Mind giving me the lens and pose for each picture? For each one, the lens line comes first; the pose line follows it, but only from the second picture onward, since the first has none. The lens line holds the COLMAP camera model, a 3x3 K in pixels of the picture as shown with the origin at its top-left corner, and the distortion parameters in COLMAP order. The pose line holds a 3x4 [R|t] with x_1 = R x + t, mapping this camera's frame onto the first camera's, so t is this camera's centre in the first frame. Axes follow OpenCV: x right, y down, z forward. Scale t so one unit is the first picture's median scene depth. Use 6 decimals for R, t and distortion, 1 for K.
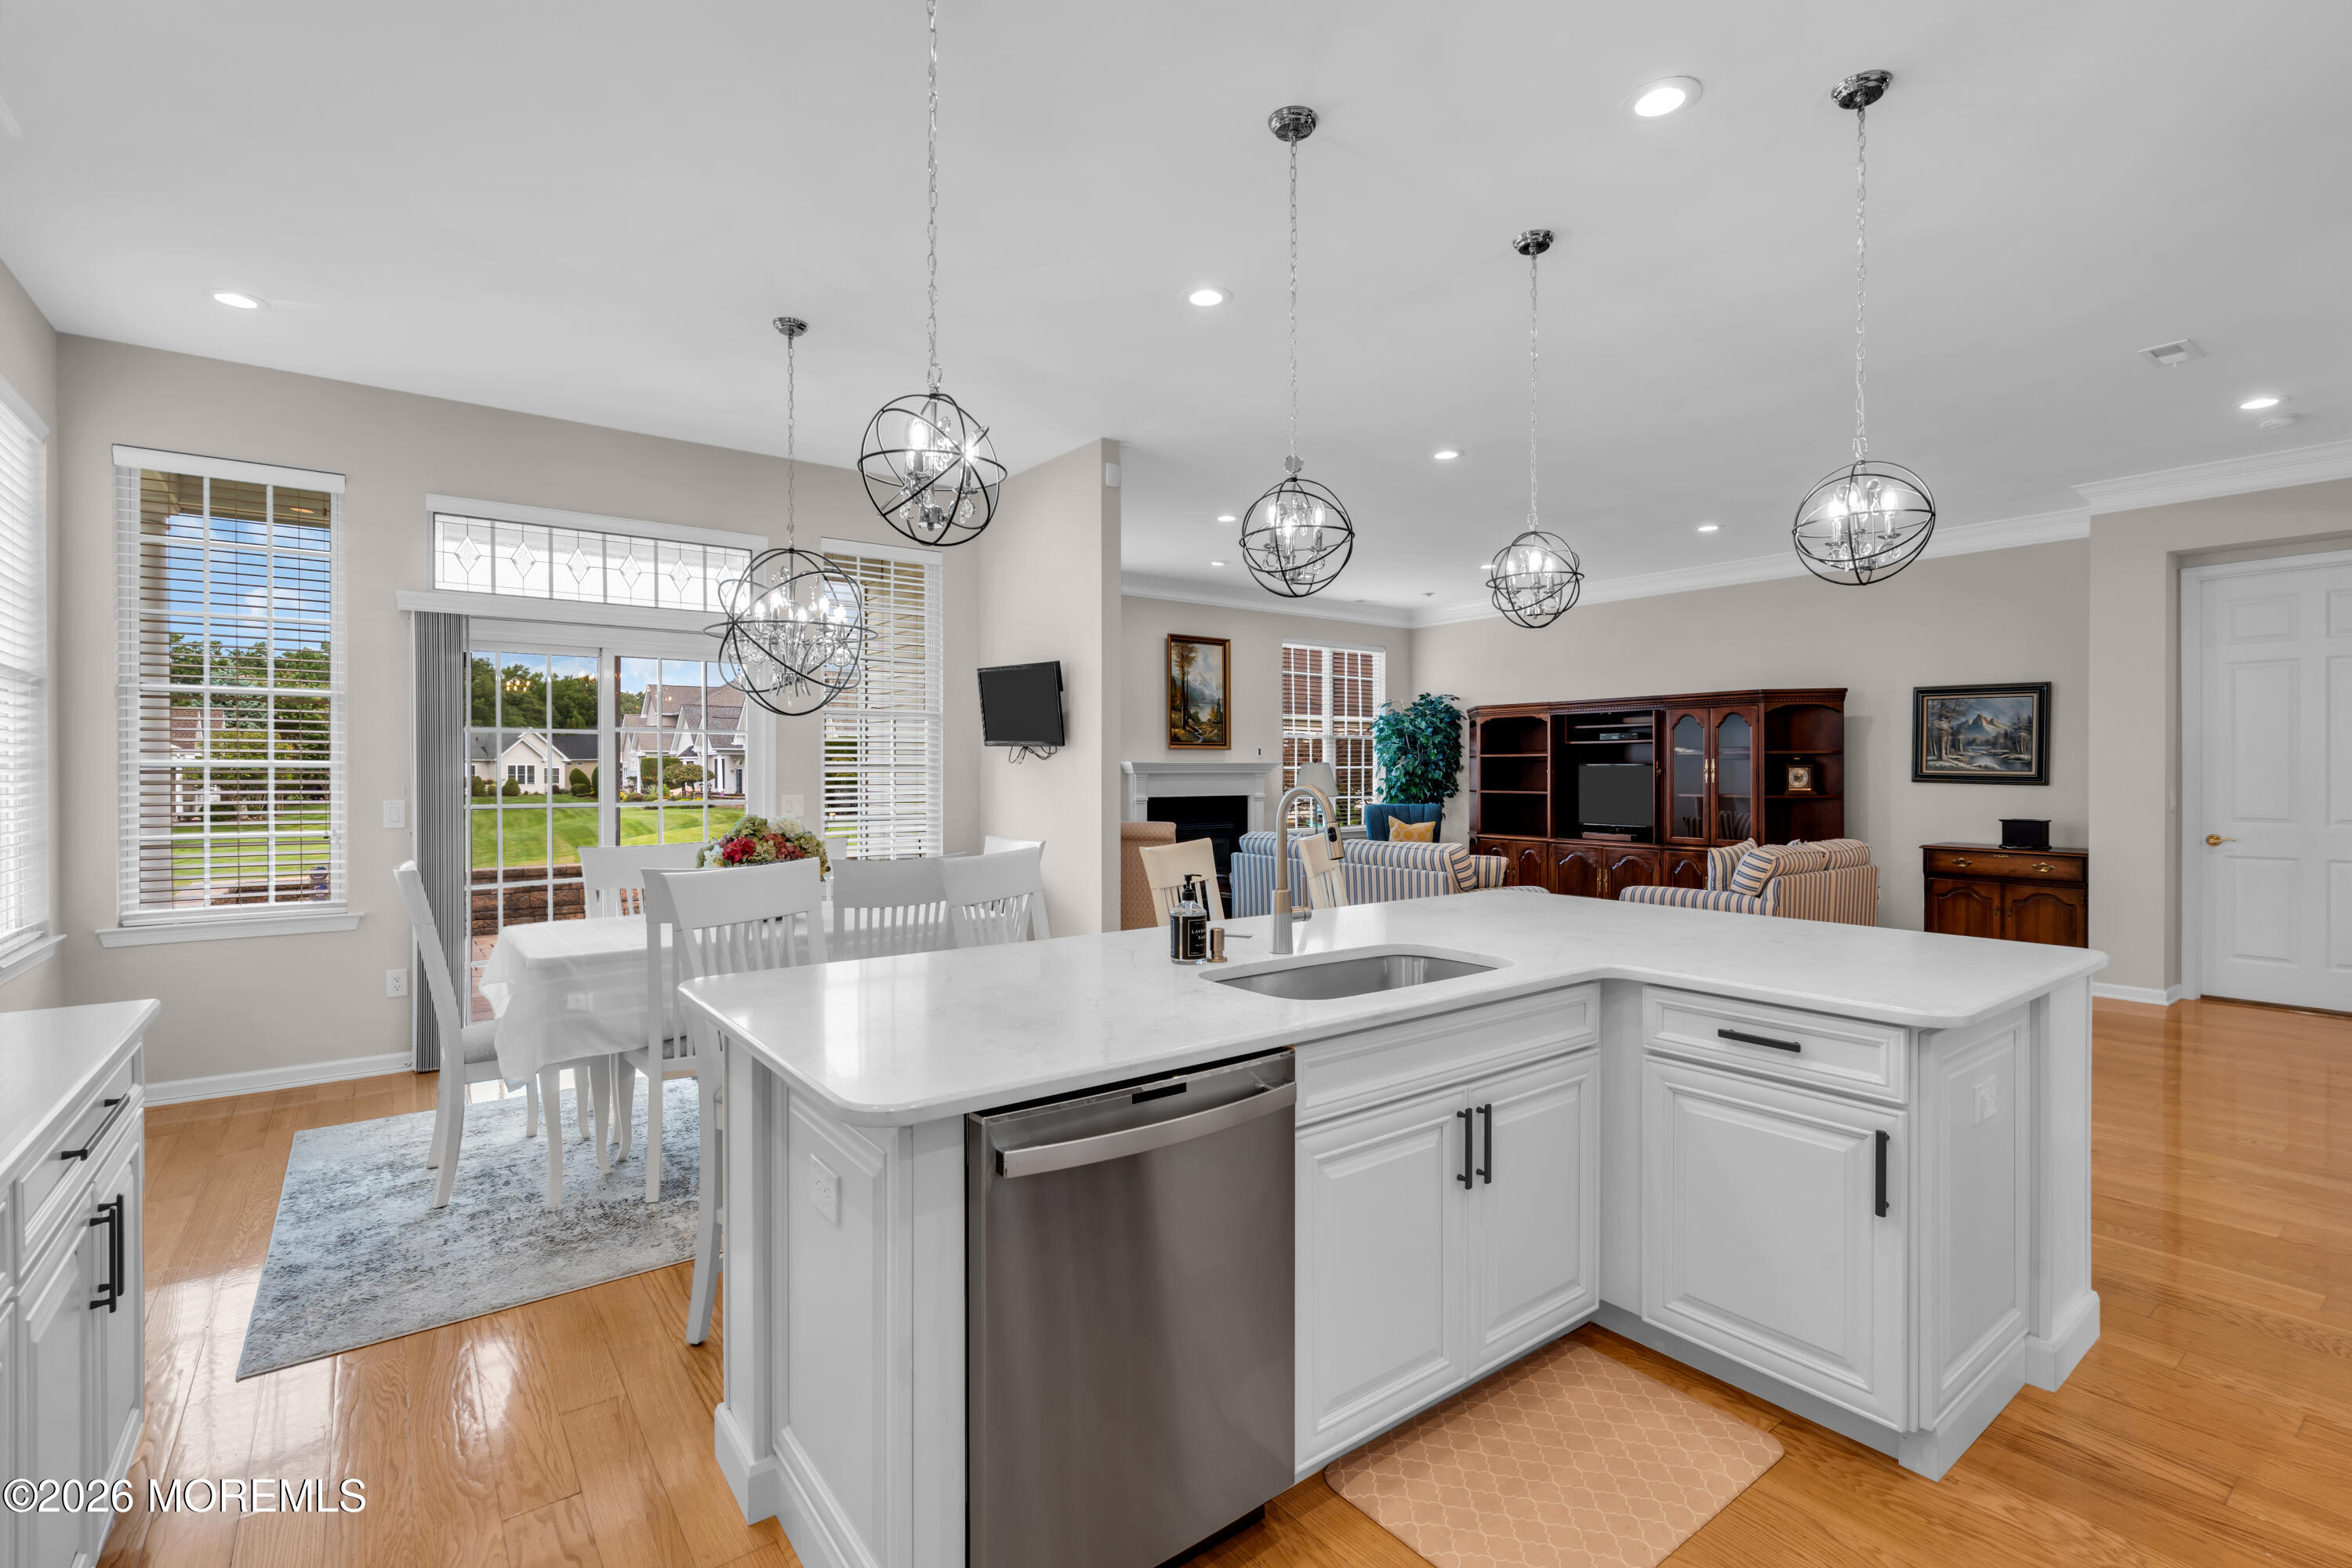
lens RADIAL K [[1074.1, 0, 1164.3], [0, 1074.1, 777.3], [0, 0, 1]] dist [-0.003549, 0.000872]
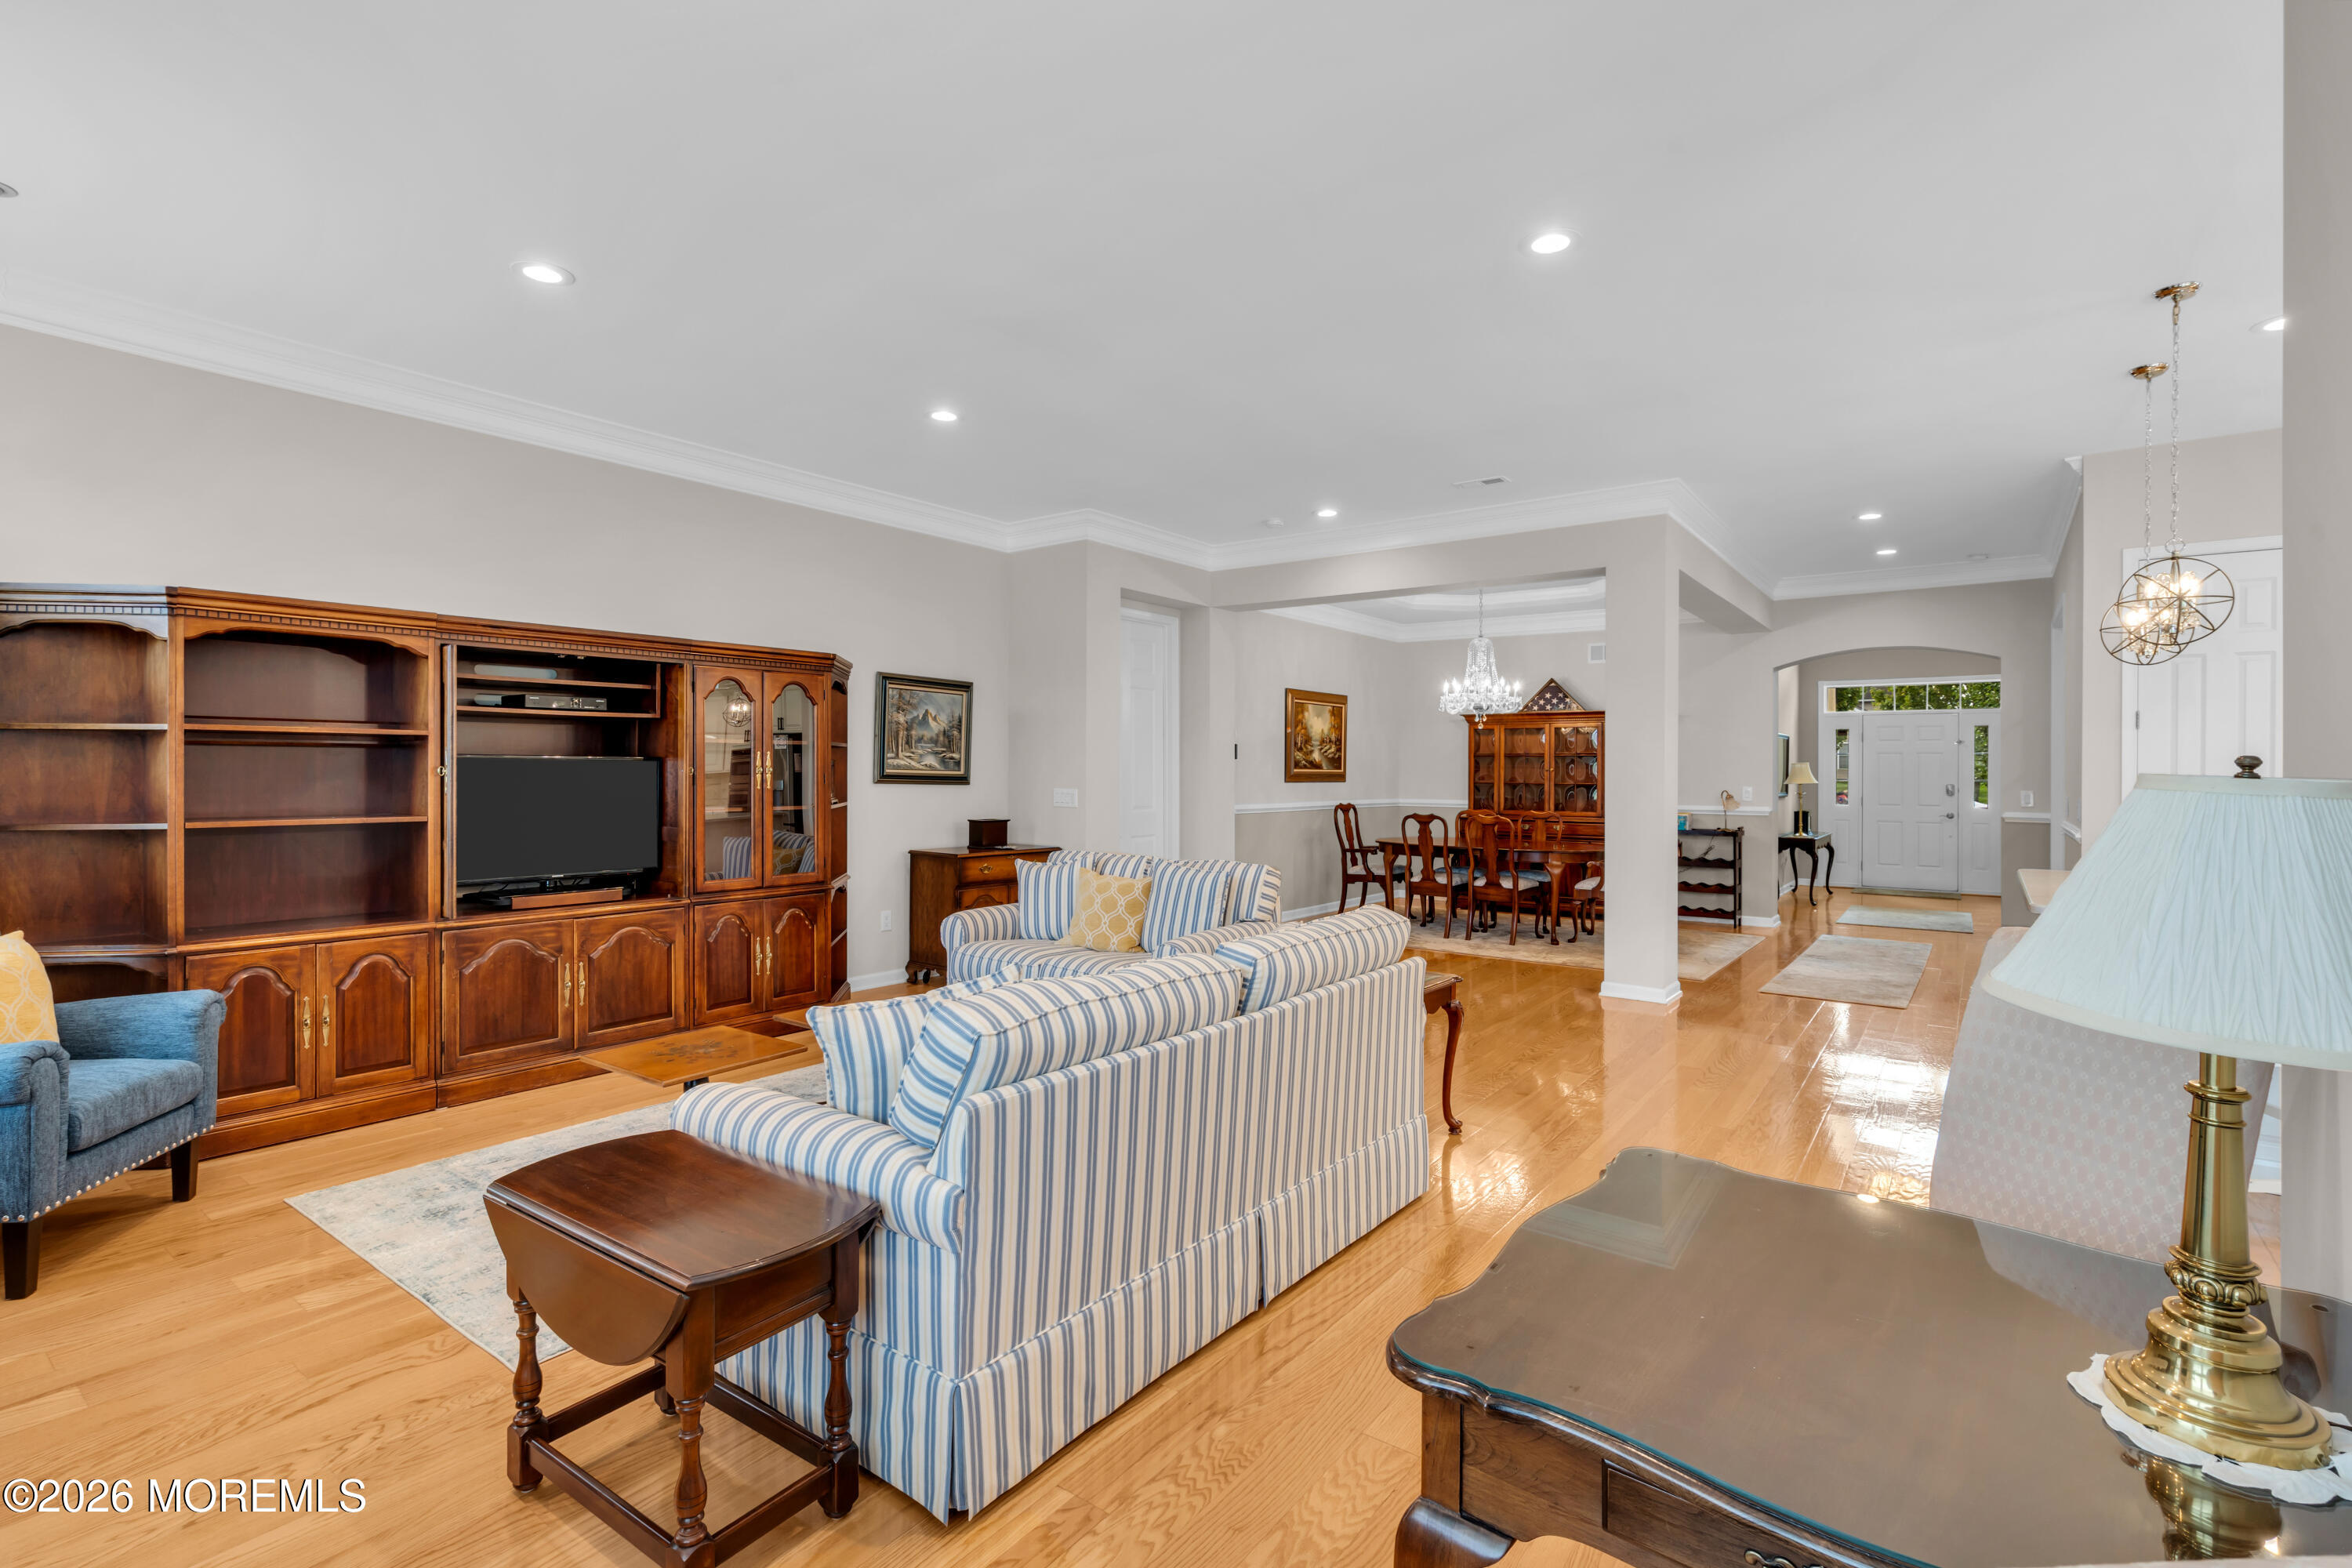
lens RADIAL K [[1074.1, 0, 1171.1], [0, 1074.1, 785.3], [0, 0, 1]] dist [-0.003549, 0.000872]
pose [[-0.282935, -0.016862, 0.958991, -0.188246], [-0.005658, 0.999857, 0.015911, -0.009009], [-0.959122, -0.000925, -0.282990, 1.065549]]
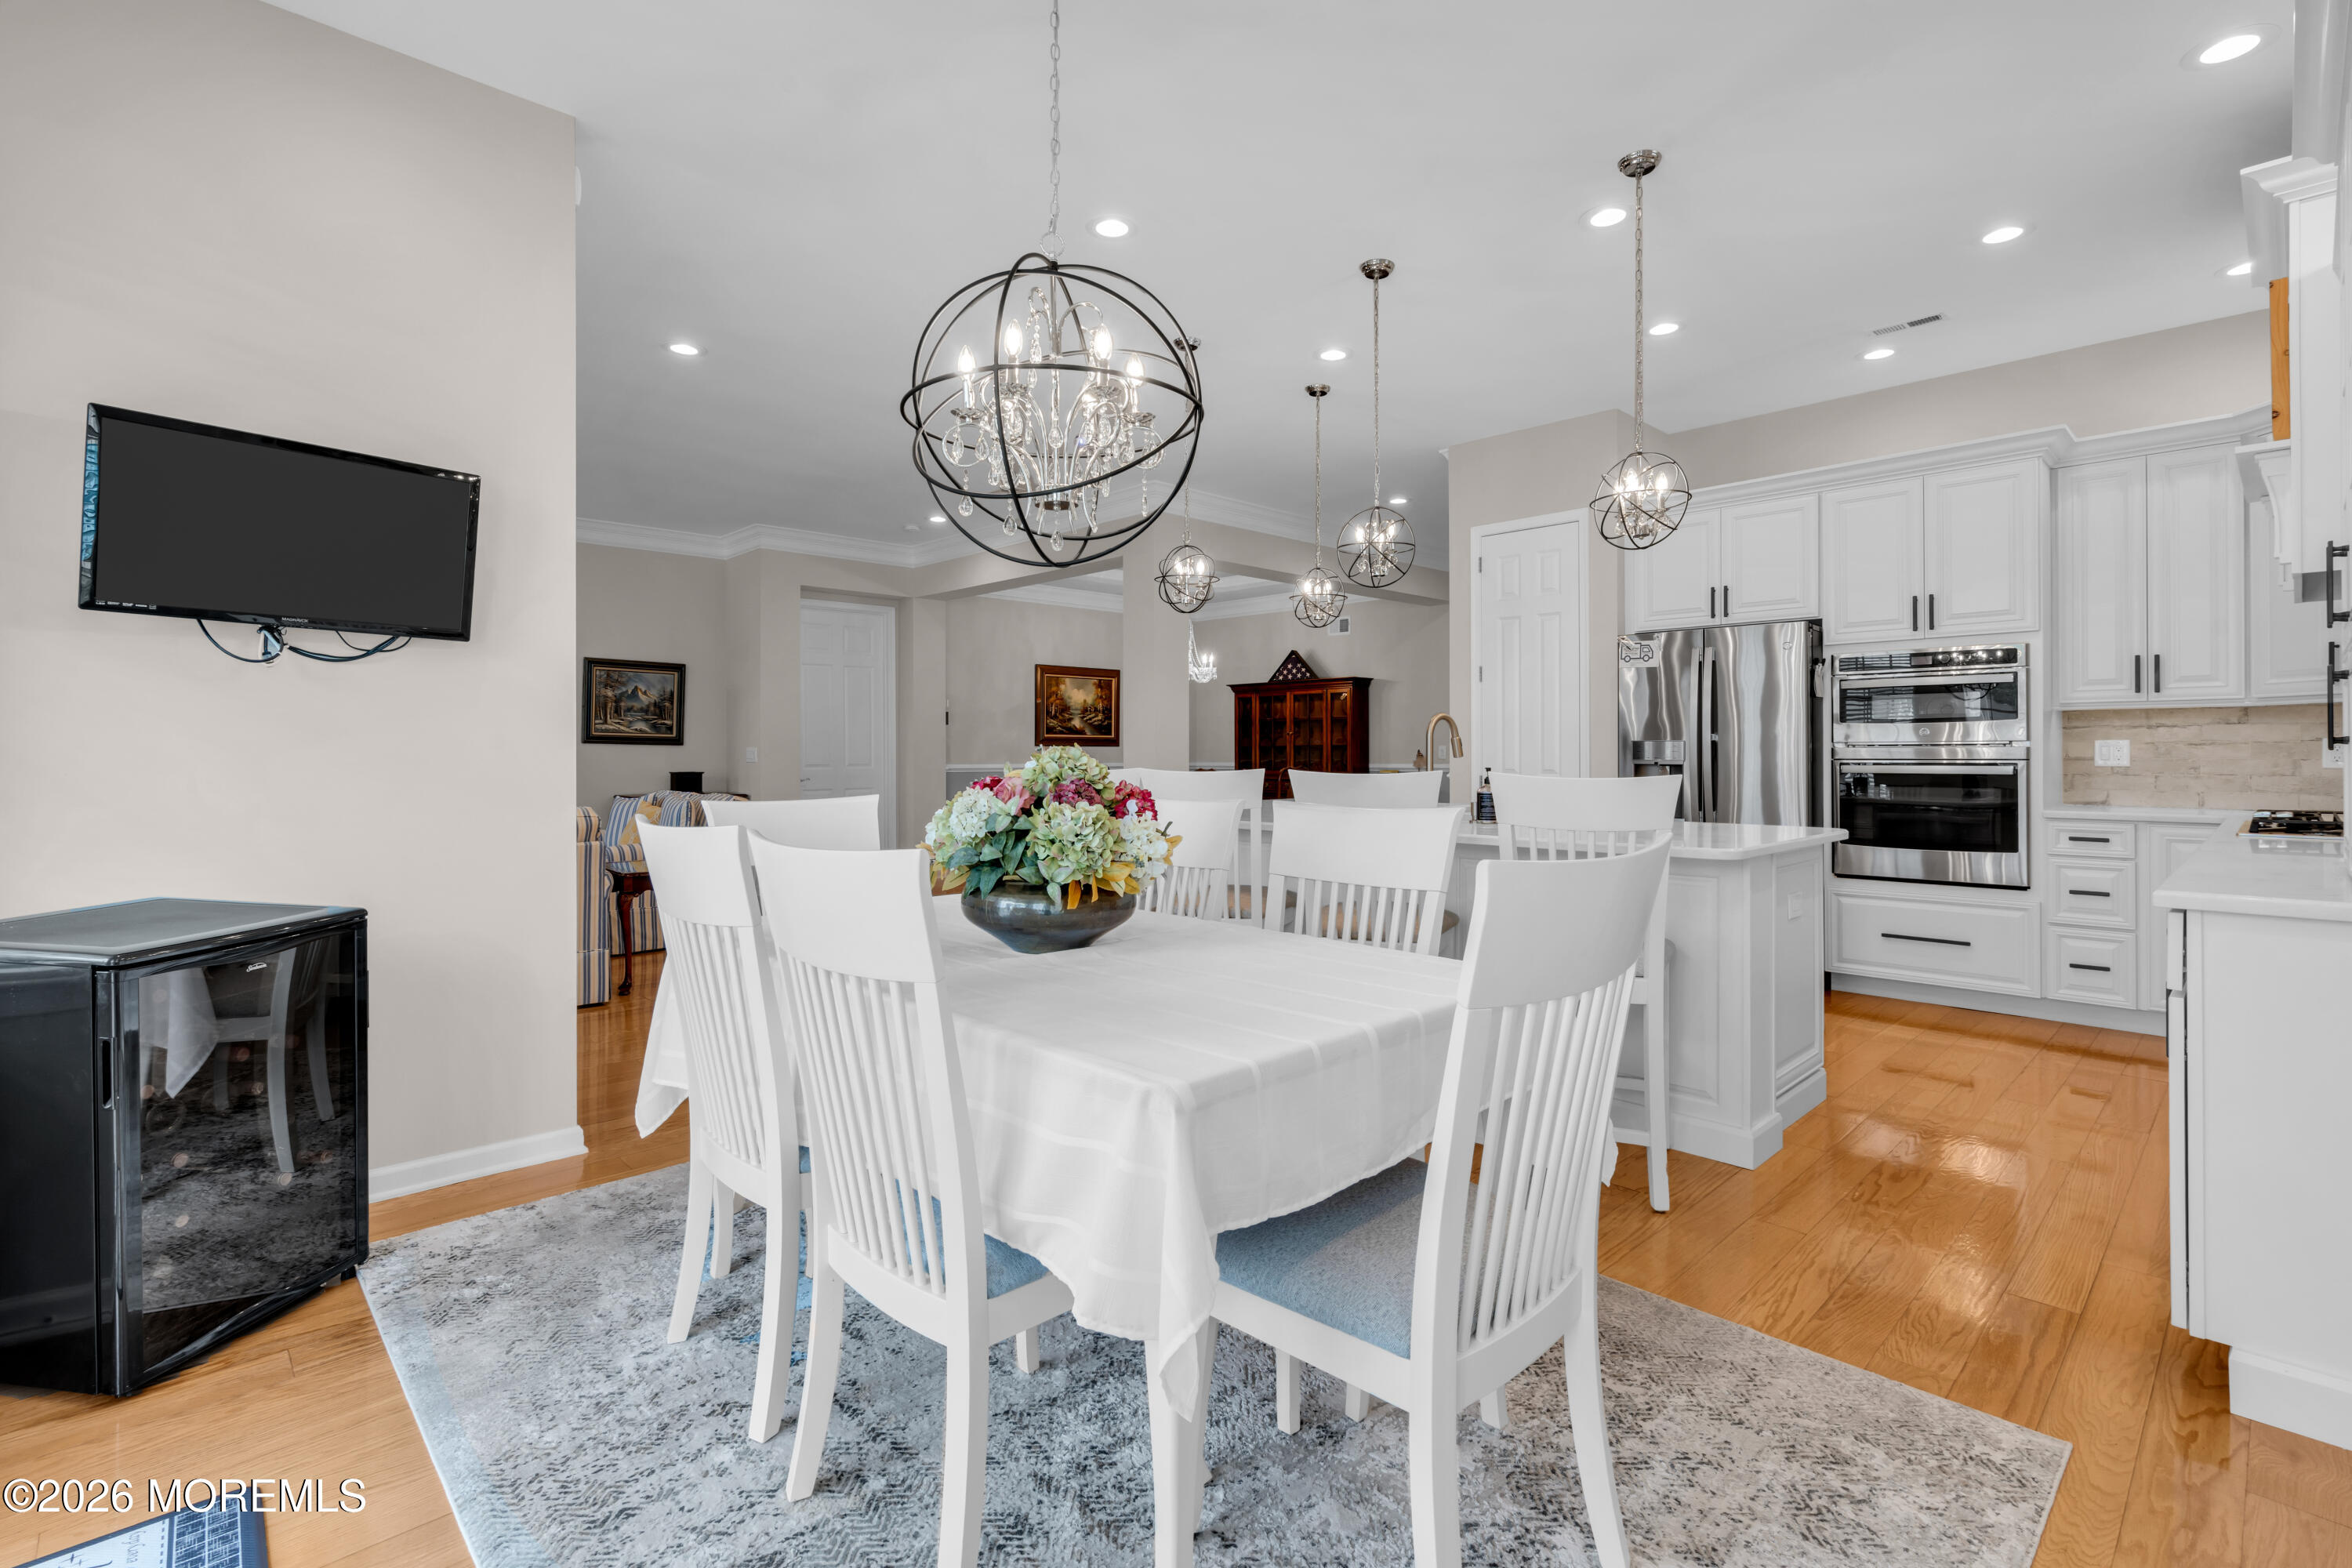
lens RADIAL K [[1074.1, 0, 1168.4], [0, 1074.1, 759.0], [0, 0, 1]] dist [-0.003549, 0.000872]
pose [[-0.130425, -0.004333, 0.991449, -0.491919], [0.005042, 0.999975, 0.005034, 0.019166], [-0.991445, 0.005655, -0.130400, 0.576148]]
